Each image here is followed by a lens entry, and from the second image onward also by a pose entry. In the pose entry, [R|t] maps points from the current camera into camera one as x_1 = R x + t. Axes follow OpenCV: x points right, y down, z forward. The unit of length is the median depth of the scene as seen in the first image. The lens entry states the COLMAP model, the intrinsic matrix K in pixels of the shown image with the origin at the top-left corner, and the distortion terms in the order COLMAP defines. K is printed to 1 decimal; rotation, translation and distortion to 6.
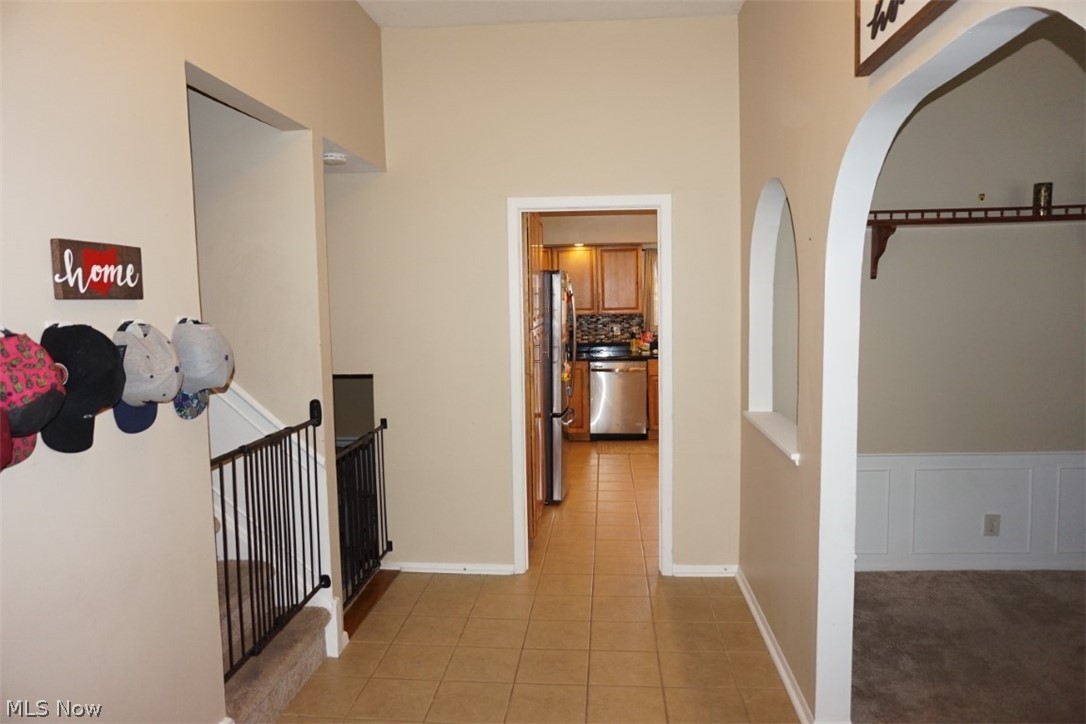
lens RADIAL K [[744.8, 0, 543.0], [0, 744.8, 362.0], [0, 0, 1]] dist [-0.052676, -0.000353]
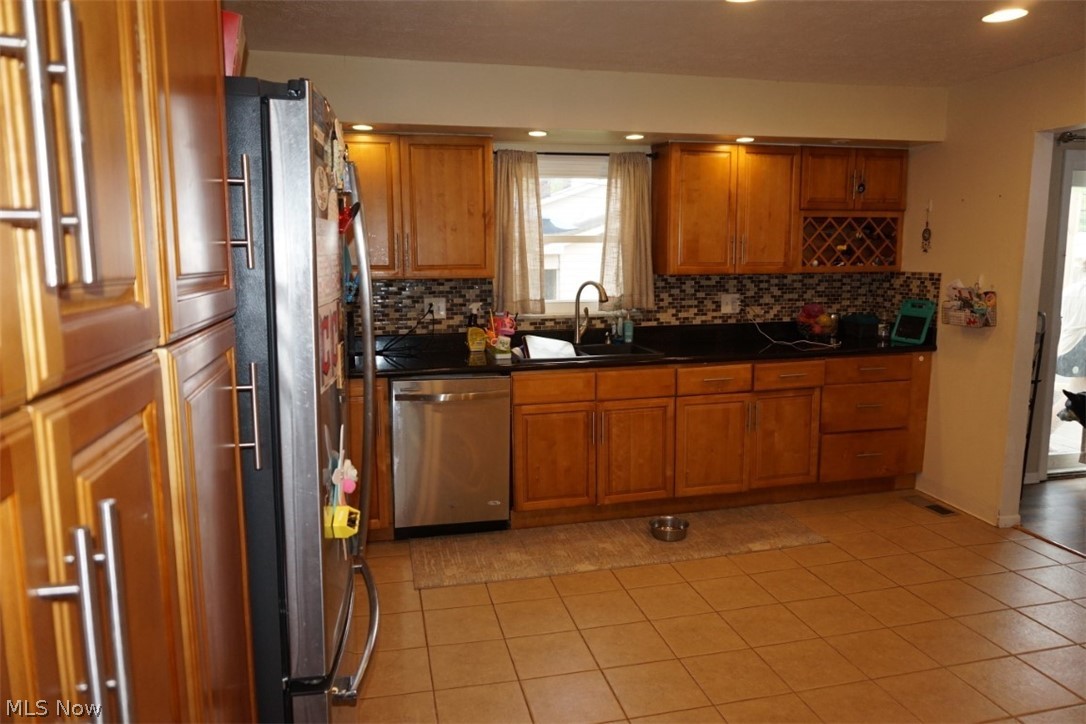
lens RADIAL K [[744.8, 0, 543.0], [0, 744.8, 362.0], [0, 0, 1]] dist [-0.052676, -0.000353]
pose [[0.955448, -0.024310, 0.294158, 0.042026], [0.010382, 0.998754, 0.048821, -0.082700], [-0.294978, -0.043592, 0.954509, 1.307188]]
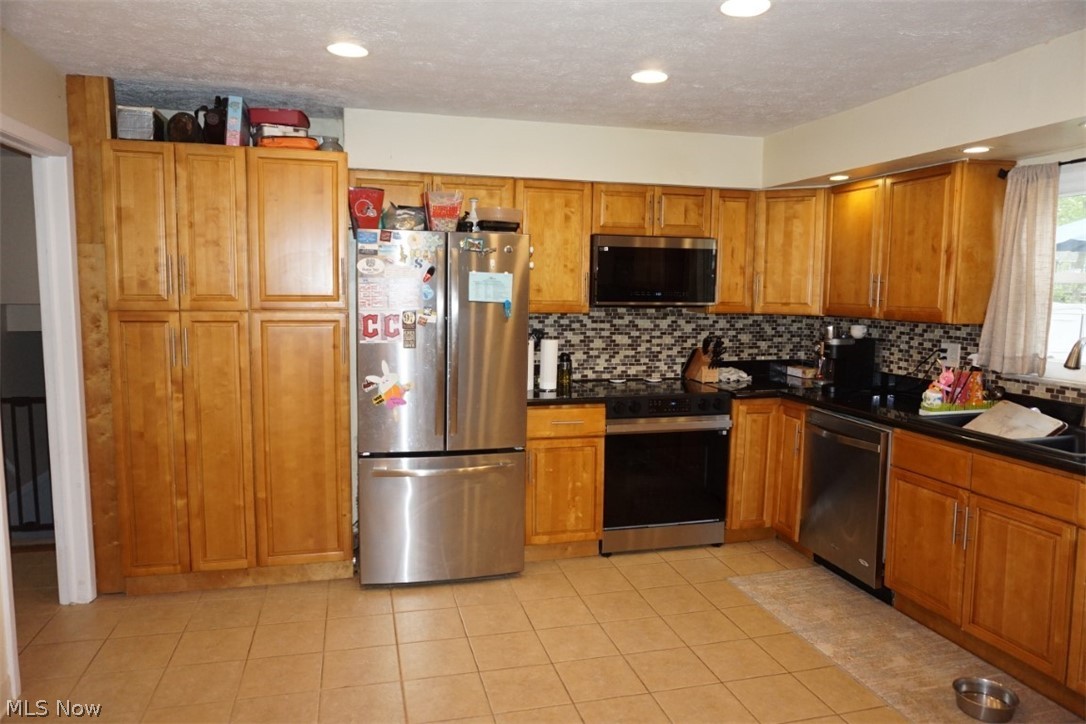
lens RADIAL K [[744.8, 0, 543.0], [0, 744.8, 362.0], [0, 0, 1]] dist [-0.052676, -0.000353]
pose [[0.305305, 0.121327, -0.944494, 1.201277], [-0.102781, 0.990254, 0.093981, -0.150012], [0.946692, 0.068383, 0.314799, 1.658475]]
